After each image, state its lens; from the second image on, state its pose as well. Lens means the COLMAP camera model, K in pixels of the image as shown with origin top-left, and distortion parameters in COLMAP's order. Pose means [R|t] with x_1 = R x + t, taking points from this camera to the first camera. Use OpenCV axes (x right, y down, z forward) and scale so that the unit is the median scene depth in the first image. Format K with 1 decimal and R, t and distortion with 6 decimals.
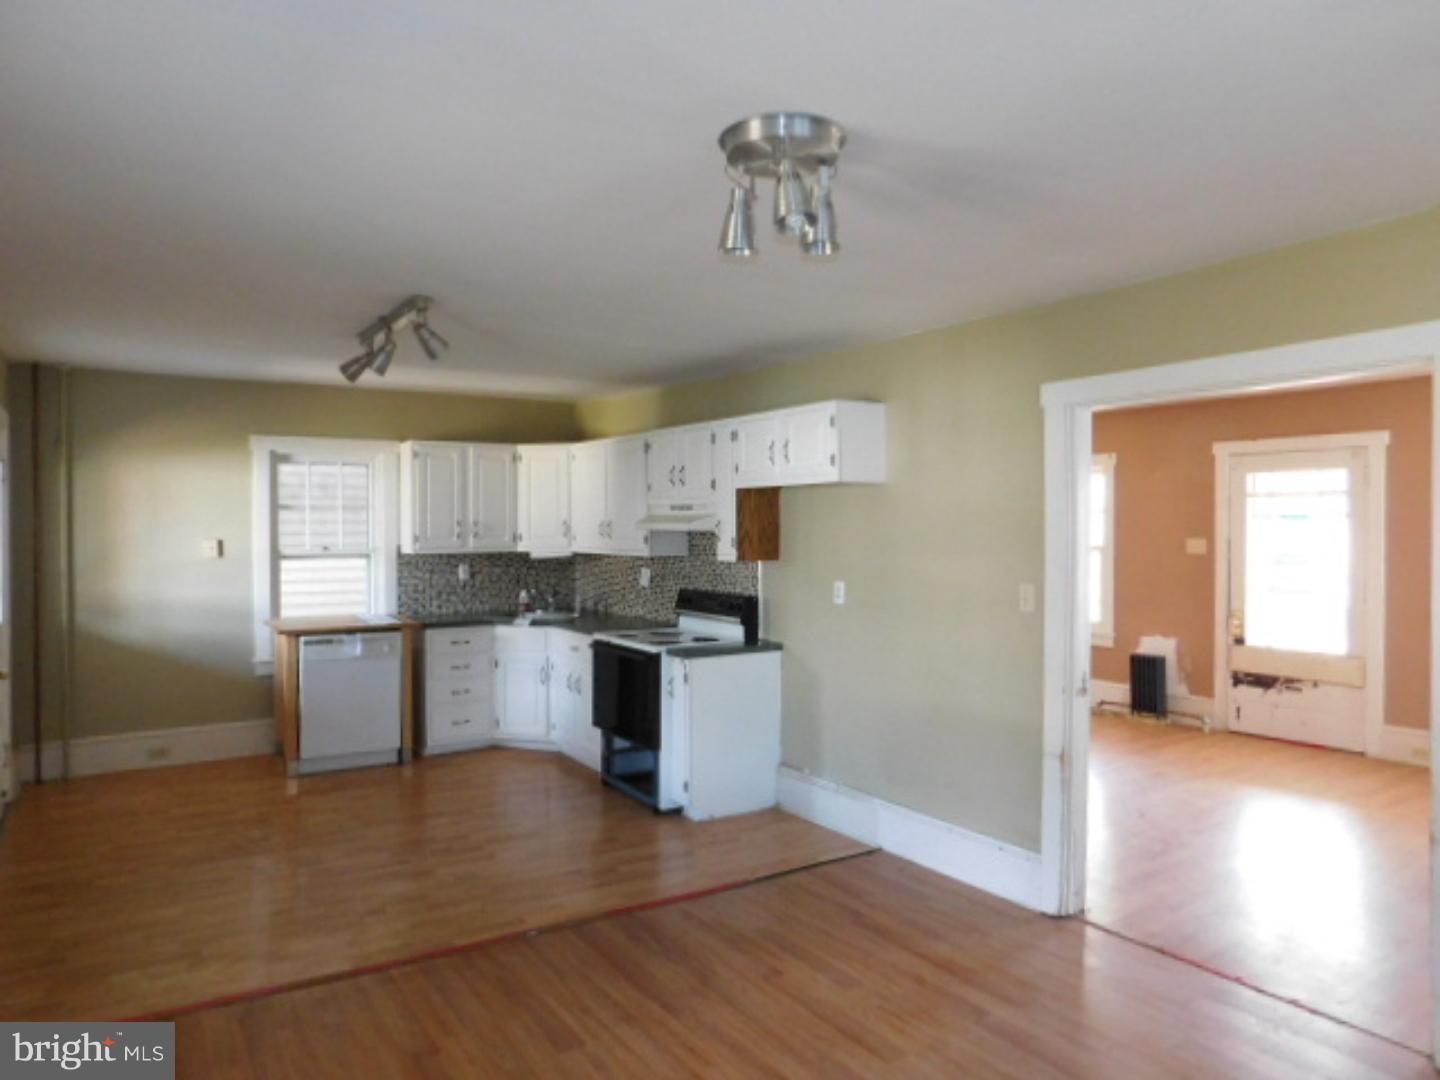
lens RADIAL K [[947.6, 0, 720.0], [0, 947.6, 540.0], [0, 0, 1]] dist [-0.080440, 0.063856]
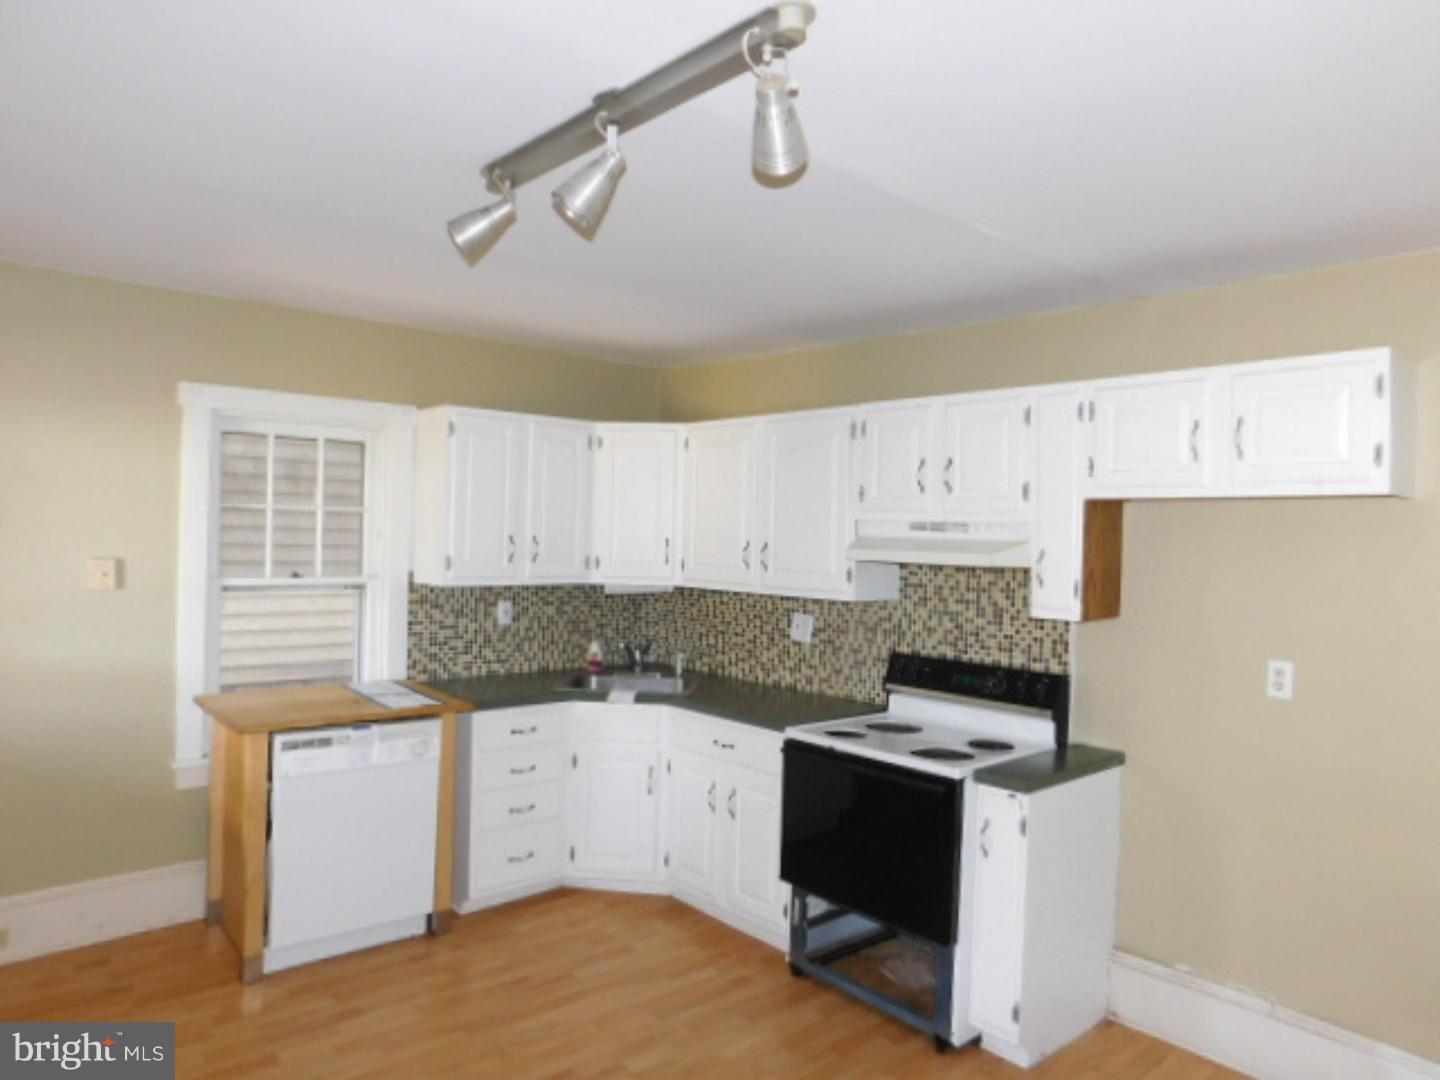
lens RADIAL K [[947.6, 0, 720.0], [0, 947.6, 540.0], [0, 0, 1]] dist [-0.080440, 0.063856]
pose [[0.989975, 0.025174, 0.138983, -0.252865], [-0.023630, 0.999639, -0.012748, -0.013864], [-0.139254, 0.009336, 0.990213, 0.384668]]
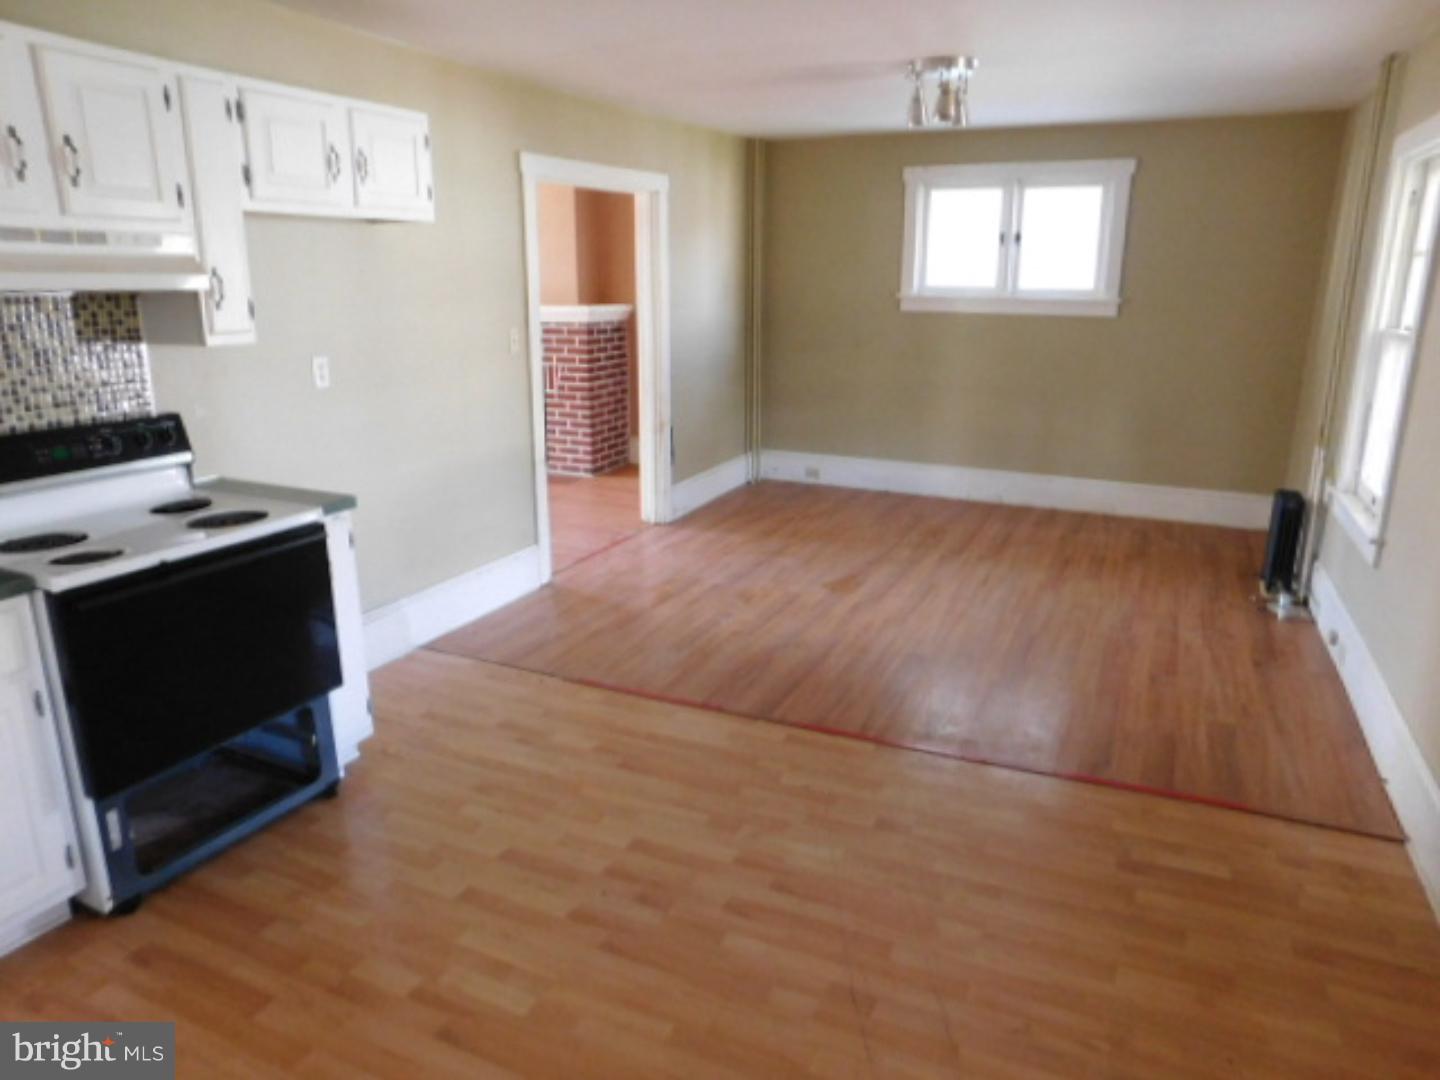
lens RADIAL K [[947.6, 0, 720.0], [0, 947.6, 540.0], [0, 0, 1]] dist [-0.080440, 0.063856]
pose [[-0.513926, -0.233846, 0.825346, -0.543474], [0.010092, 0.960413, 0.278398, -0.014835], [-0.857775, 0.151406, -0.491221, 0.911812]]
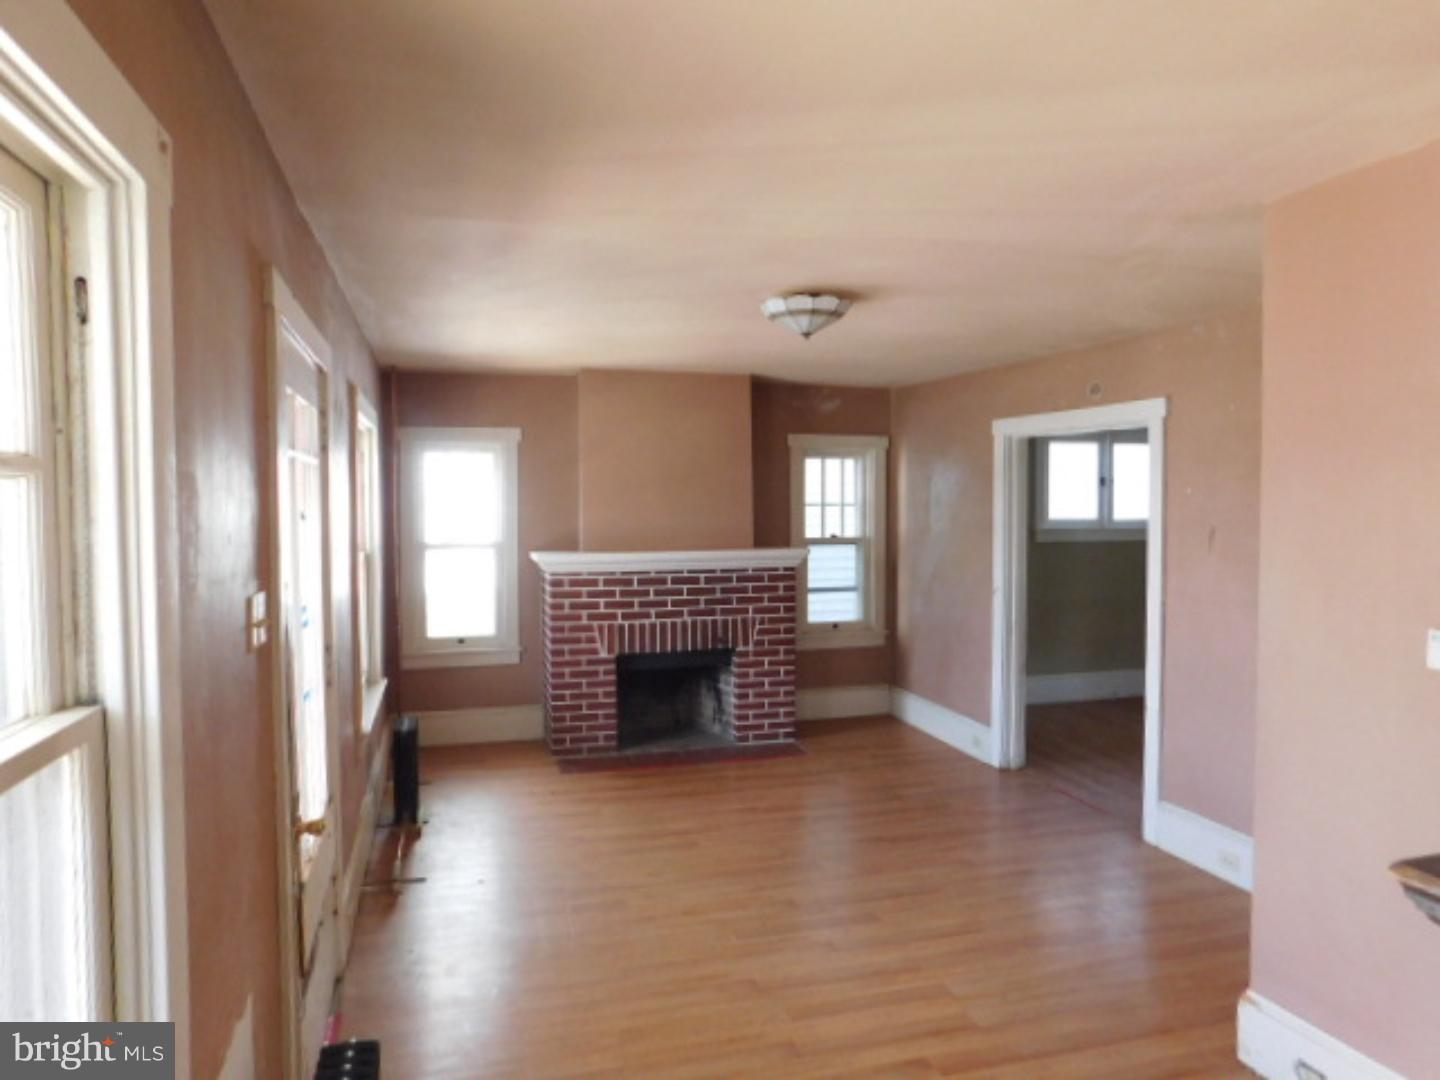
lens RADIAL K [[947.6, 0, 720.0], [0, 947.6, 540.0], [0, 0, 1]] dist [-0.080440, 0.063856]
pose [[-0.955601, -0.005704, 0.294610, 0.362002], [0.009575, 0.998684, 0.050392, -0.033597], [-0.294510, 0.050975, -0.954288, 1.474497]]
